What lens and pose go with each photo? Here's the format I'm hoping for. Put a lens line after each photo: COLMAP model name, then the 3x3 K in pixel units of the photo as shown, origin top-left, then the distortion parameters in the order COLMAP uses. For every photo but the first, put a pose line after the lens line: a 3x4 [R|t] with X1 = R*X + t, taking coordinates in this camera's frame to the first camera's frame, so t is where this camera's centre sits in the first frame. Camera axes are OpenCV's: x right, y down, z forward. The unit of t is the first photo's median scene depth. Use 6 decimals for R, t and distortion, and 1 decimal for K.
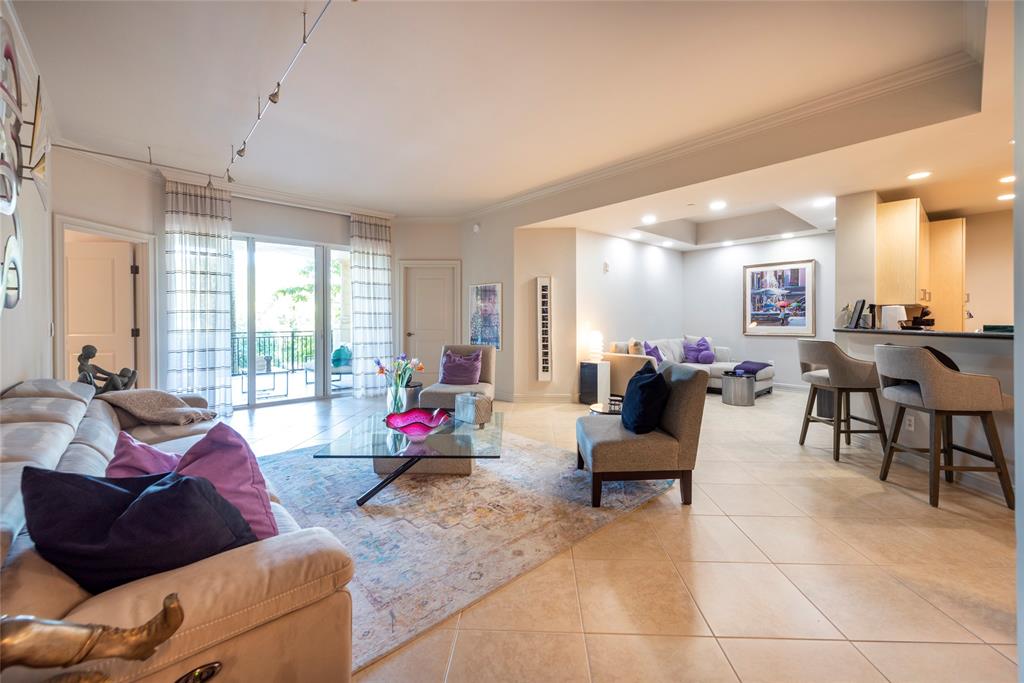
lens RADIAL K [[414.7, 0, 515.2], [0, 414.7, 323.1], [0, 0, 1]] dist [-0.000461, -0.000111]
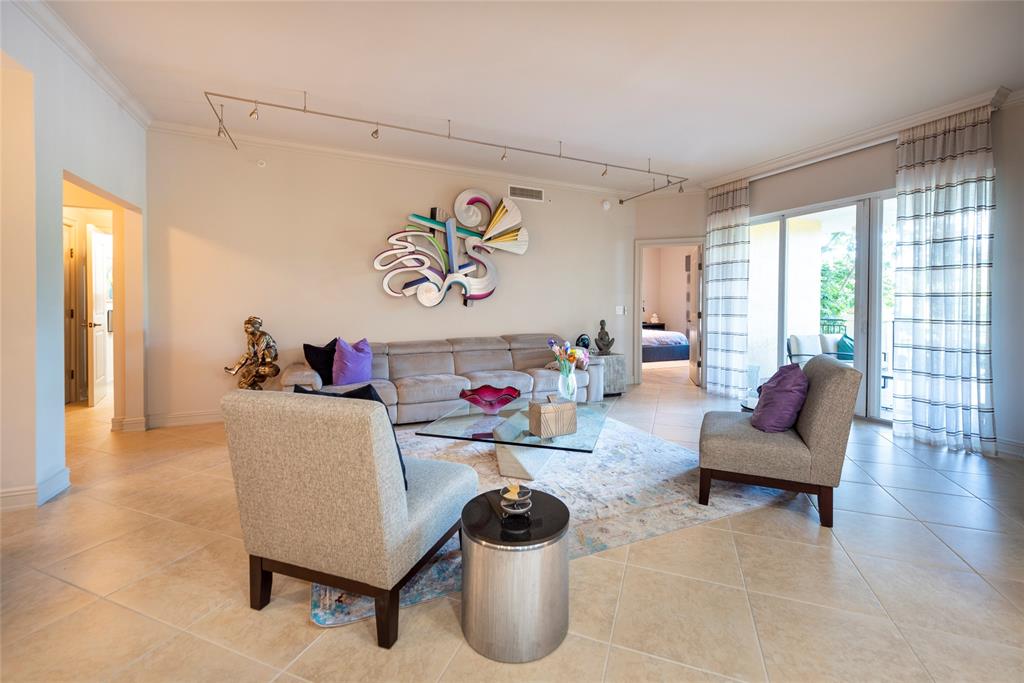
lens RADIAL K [[422.0, 0, 516.5], [0, 422.0, 300.8], [0, 0, 1]] dist [0.008618, -0.000374]
pose [[-0.294290, -0.011177, -0.955651, 0.375622], [-0.008757, 0.999921, -0.008998, -0.003210], [0.955676, 0.005721, -0.294364, 0.630399]]
